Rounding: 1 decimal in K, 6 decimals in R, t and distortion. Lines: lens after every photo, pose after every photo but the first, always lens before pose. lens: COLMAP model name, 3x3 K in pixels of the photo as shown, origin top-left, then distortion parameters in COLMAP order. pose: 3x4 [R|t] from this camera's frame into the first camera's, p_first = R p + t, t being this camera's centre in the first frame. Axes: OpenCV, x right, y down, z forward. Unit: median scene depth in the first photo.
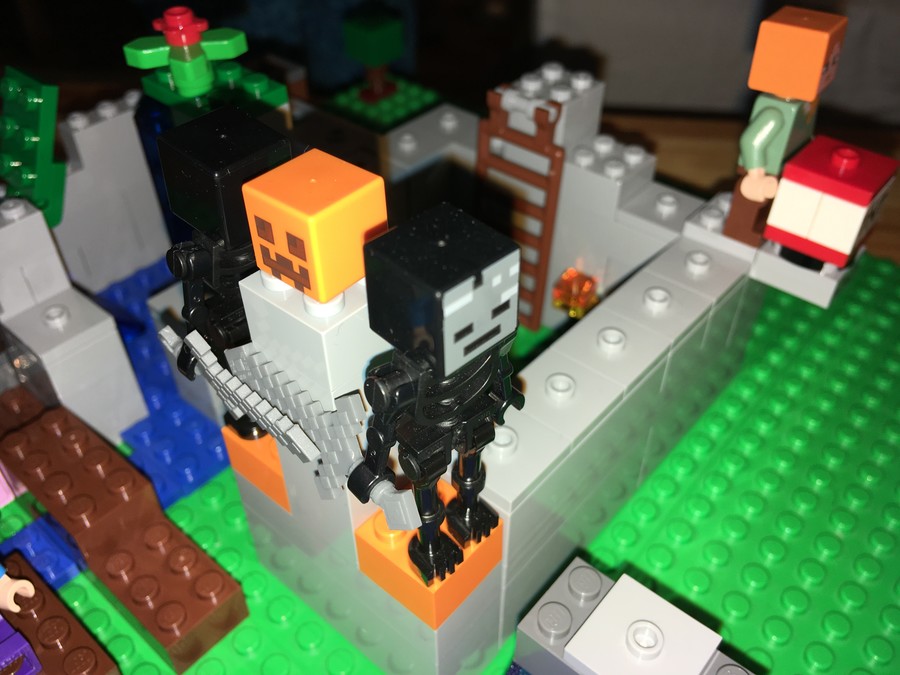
lens RADIAL K [[821.3, 0, 450.0], [0, 821.3, 337.5], [0, 0, 1]] dist [0.147590, -0.308790]
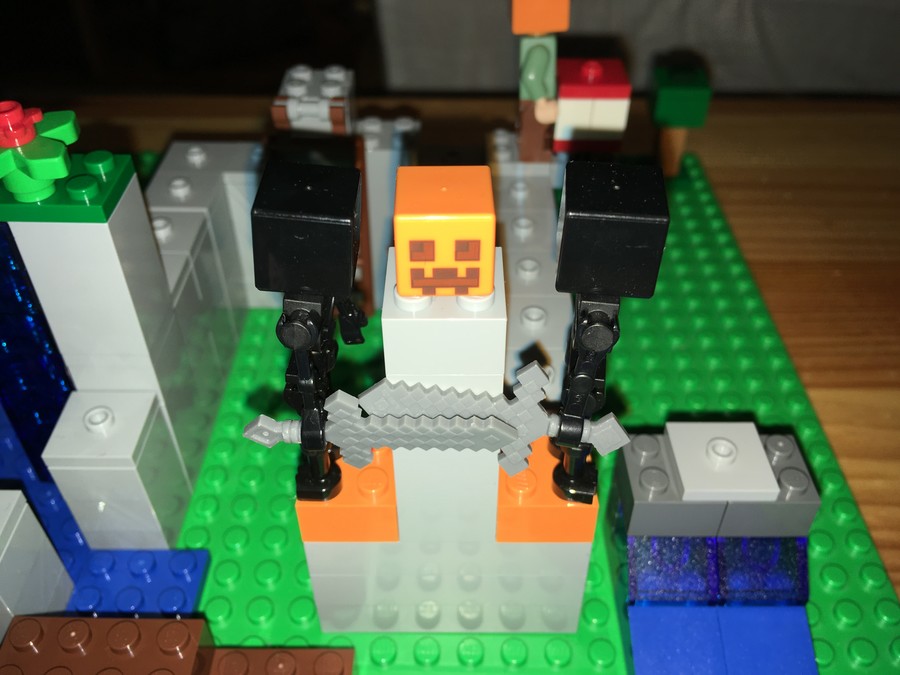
lens RADIAL K [[821.3, 0, 450.0], [0, 821.3, 337.5], [0, 0, 1]] dist [0.147590, -0.308790]
pose [[0.759920, -0.420766, 0.495456, -0.481789], [0.420665, 0.899426, 0.118630, -0.090309], [-0.495542, 0.118271, 0.860494, 0.079055]]
